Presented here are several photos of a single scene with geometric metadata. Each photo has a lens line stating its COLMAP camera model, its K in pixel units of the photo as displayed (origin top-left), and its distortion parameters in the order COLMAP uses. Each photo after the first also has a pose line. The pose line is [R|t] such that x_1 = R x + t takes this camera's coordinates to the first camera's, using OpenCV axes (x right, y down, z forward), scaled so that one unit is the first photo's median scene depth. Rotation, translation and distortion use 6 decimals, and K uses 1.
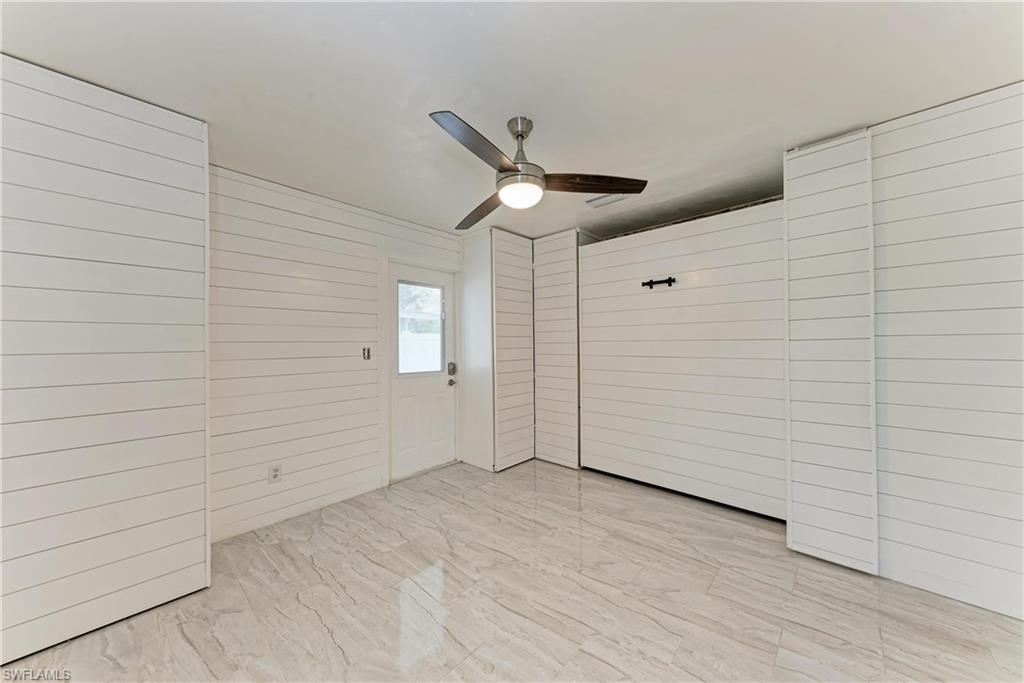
lens RADIAL K [[350.8, 0, 509.4], [0, 350.8, 345.0], [0, 0, 1]] dist [0.014568, -0.004000]
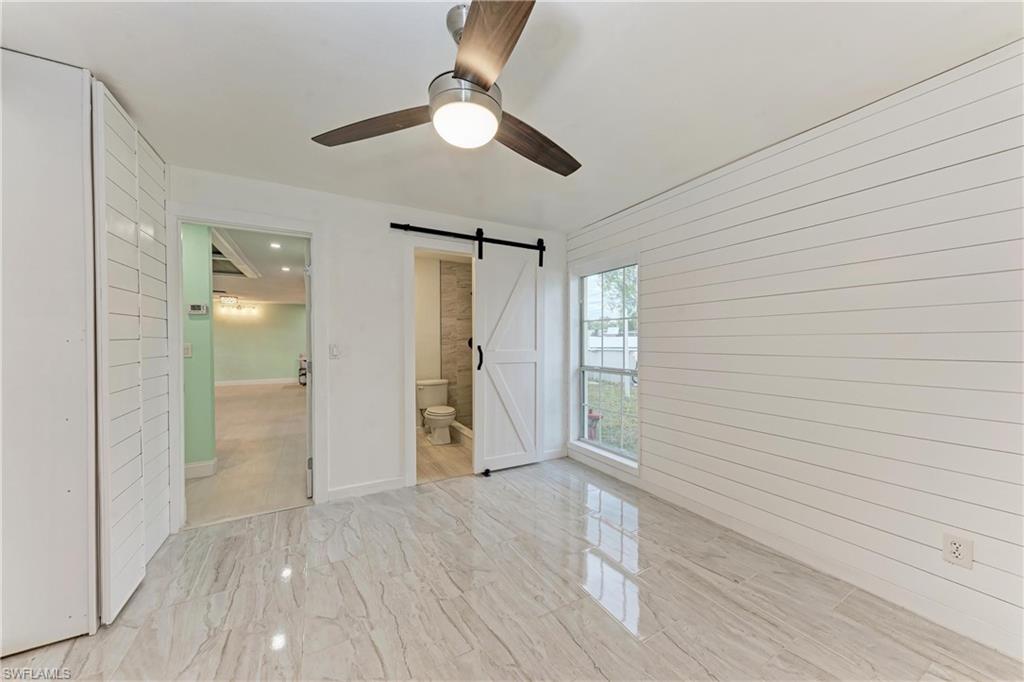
lens RADIAL K [[350.8, 0, 510.1], [0, 350.8, 342.3], [0, 0, 1]] dist [0.014568, -0.004000]
pose [[-0.952745, 0.010345, 0.303595, -0.189192], [0.011946, 0.999923, 0.003416, -0.000965], [-0.303537, 0.006881, -0.952795, 1.200498]]
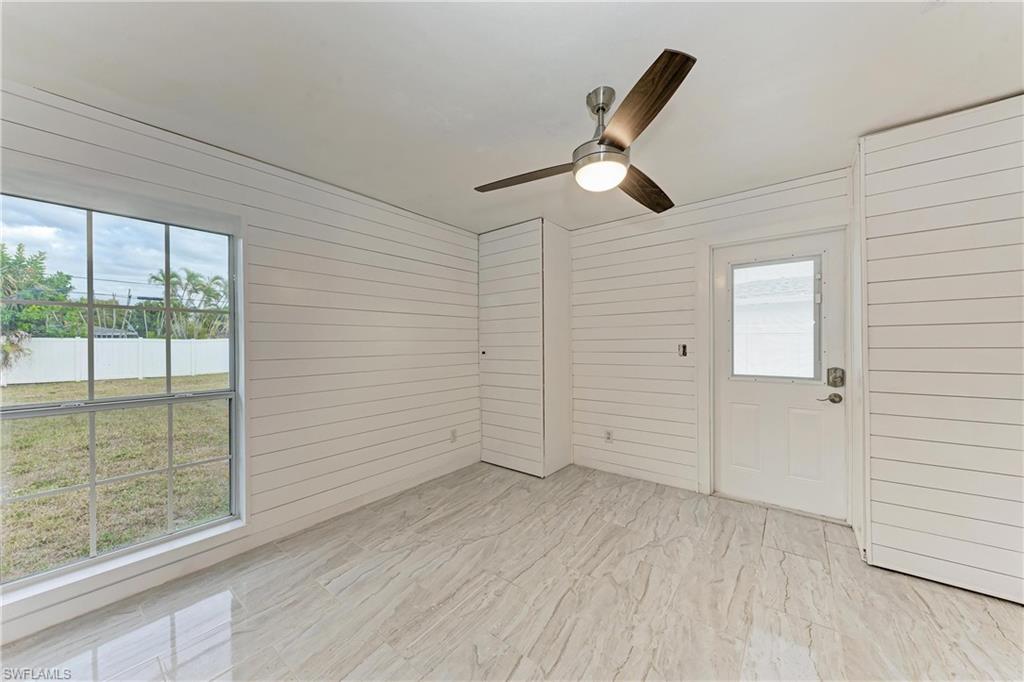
lens RADIAL K [[355.6, 0, 506.4], [0, 355.6, 342.3], [0, 0, 1]] dist [0.005033, -0.000413]
pose [[0.073604, 0.003919, -0.997280, 0.672807], [0.007205, 0.999964, 0.004462, -0.006772], [0.997262, -0.007514, 0.073573, 0.508300]]
